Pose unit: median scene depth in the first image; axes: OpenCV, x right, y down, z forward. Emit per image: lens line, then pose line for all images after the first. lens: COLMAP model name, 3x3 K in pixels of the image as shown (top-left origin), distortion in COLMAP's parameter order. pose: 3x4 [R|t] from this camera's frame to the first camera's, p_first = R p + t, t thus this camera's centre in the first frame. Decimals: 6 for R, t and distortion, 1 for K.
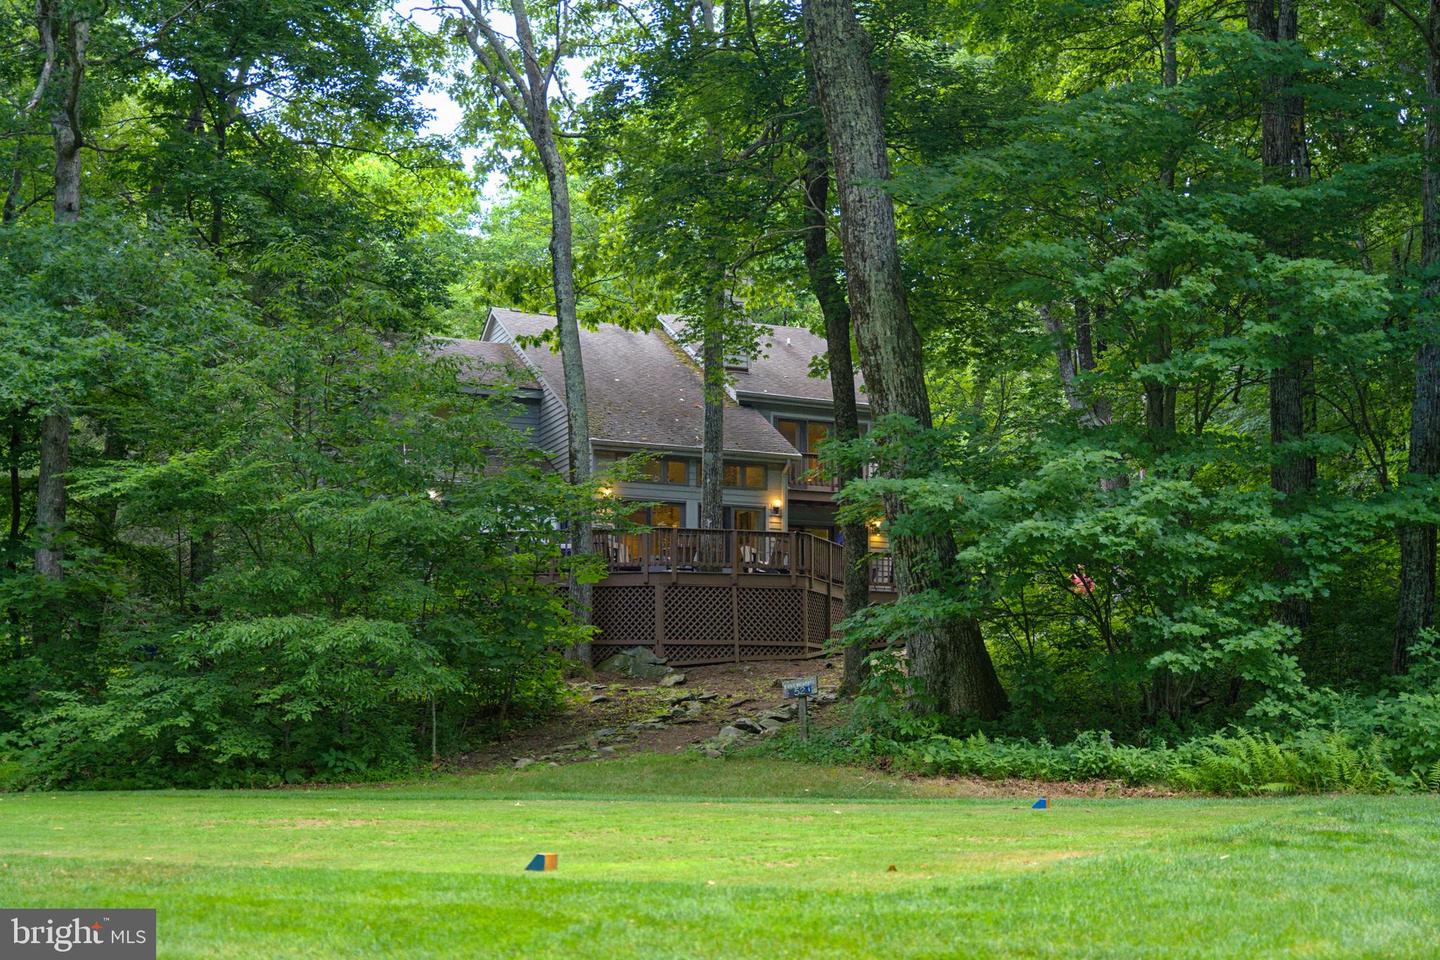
lens RADIAL K [[1783.9, 0, 720.0], [0, 1783.9, 480.0], [0, 0, 1]] dist [0.004547, -0.002284]
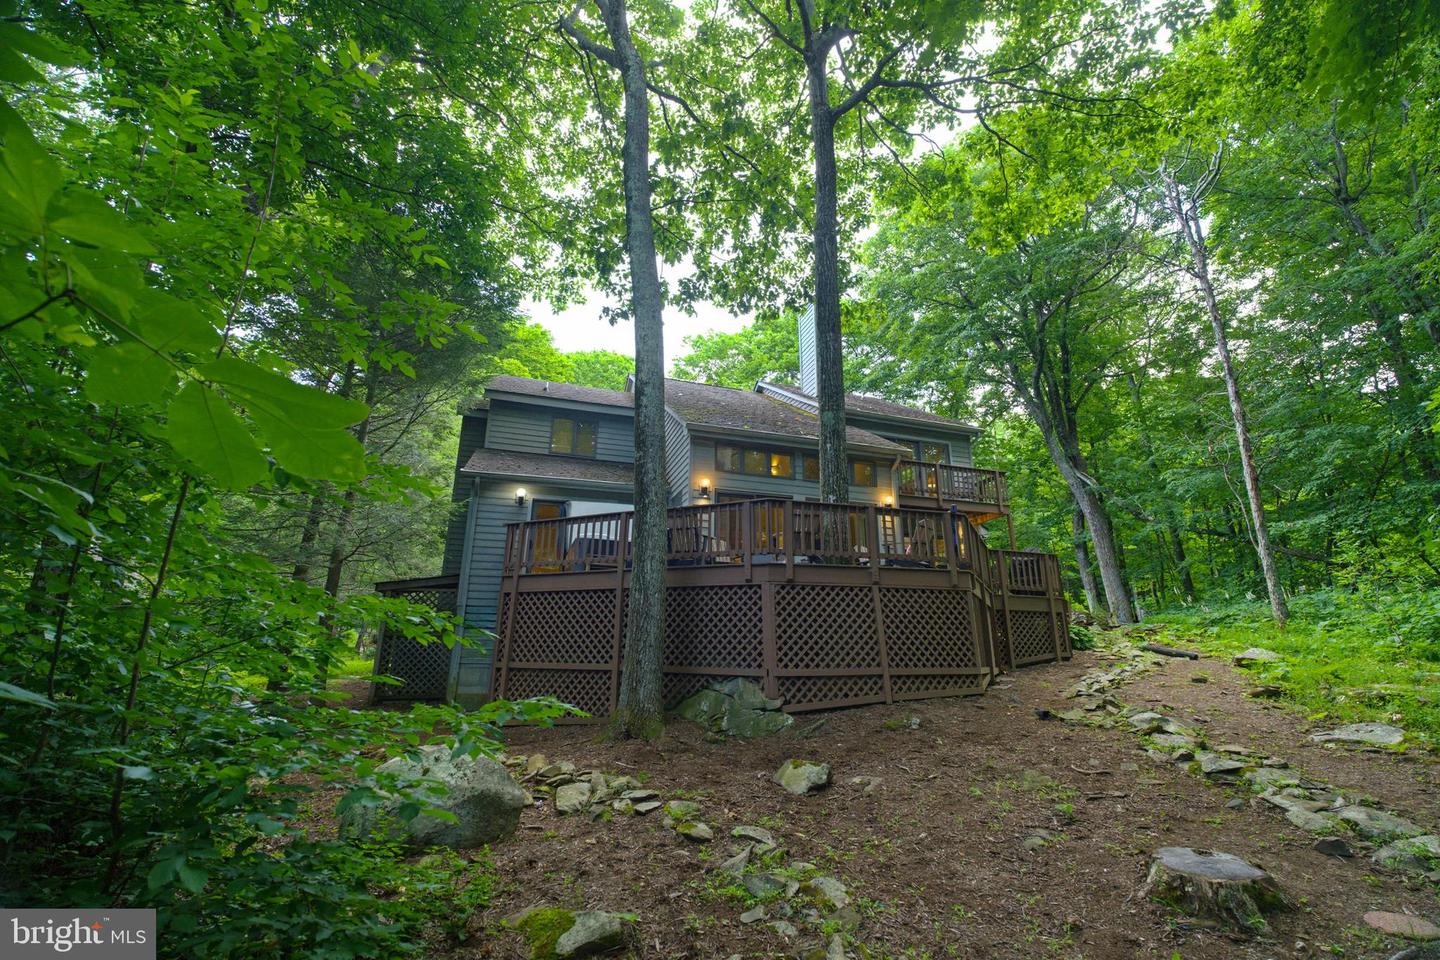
lens RADIAL K [[630.9, 0, 724.4], [0, 630.9, 437.3], [0, 0, 1]] dist [0.007937, -0.000276]
pose [[0.995818, -0.026091, -0.087556, -0.027654], [0.008427, 0.980499, -0.196341, 0.051018], [0.090971, 0.194782, 0.976619, 0.744951]]
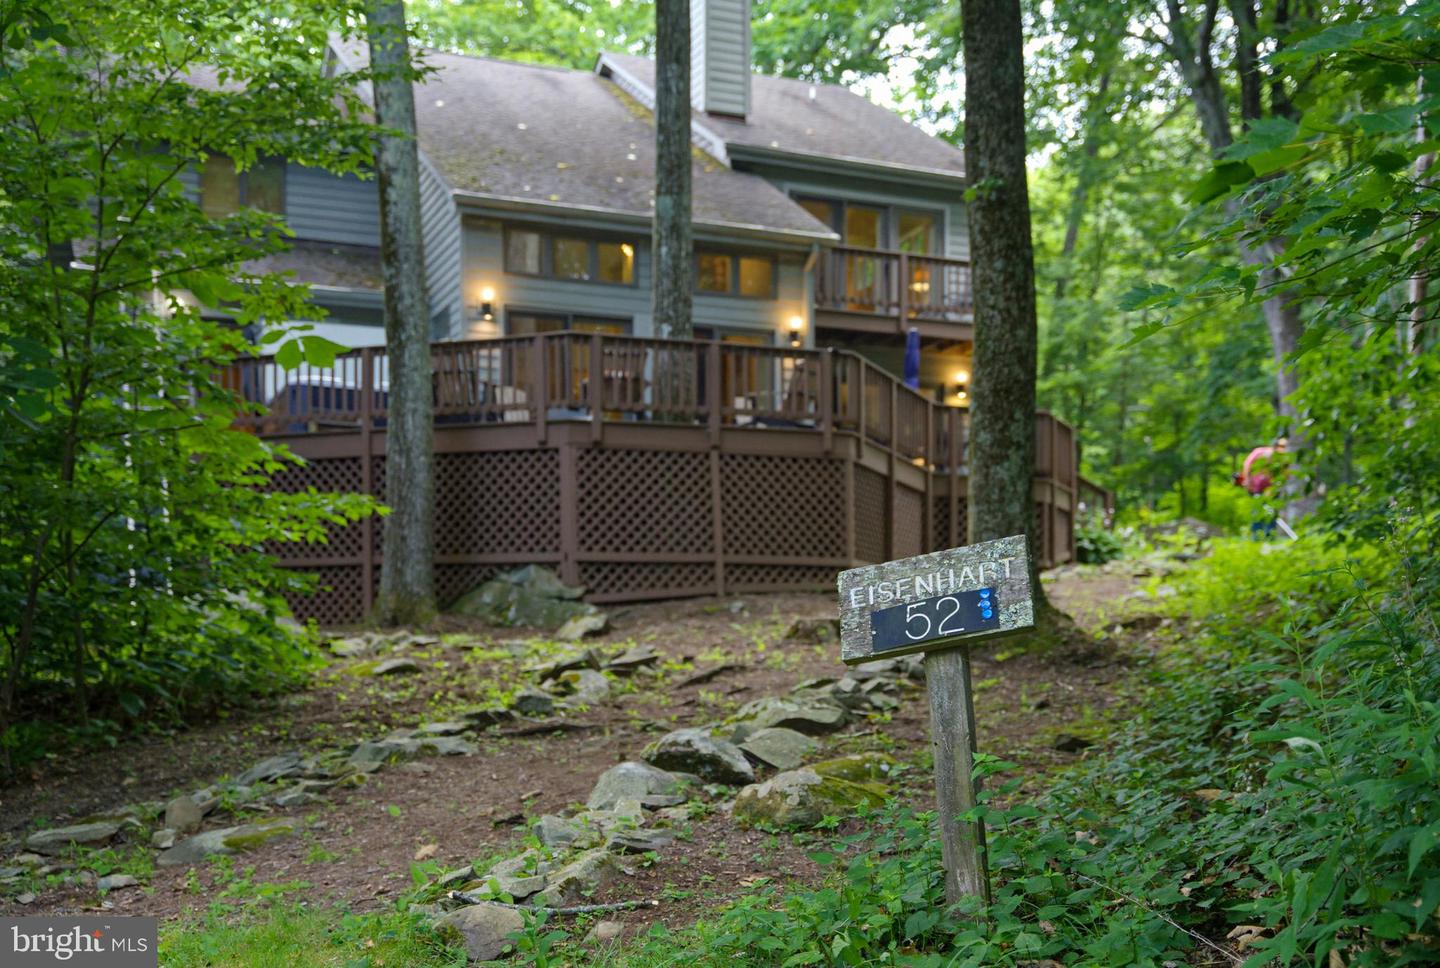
lens RADIAL K [[1800.7, 0, 717.0], [0, 1800.7, 586.5], [0, 0, 1]] dist [0.081551, -0.011633]
pose [[0.999937, -0.003785, -0.010582, 0.014155], [0.004598, 0.996955, 0.077839, 0.058050], [0.010255, -0.077883, 0.996910, 0.471321]]
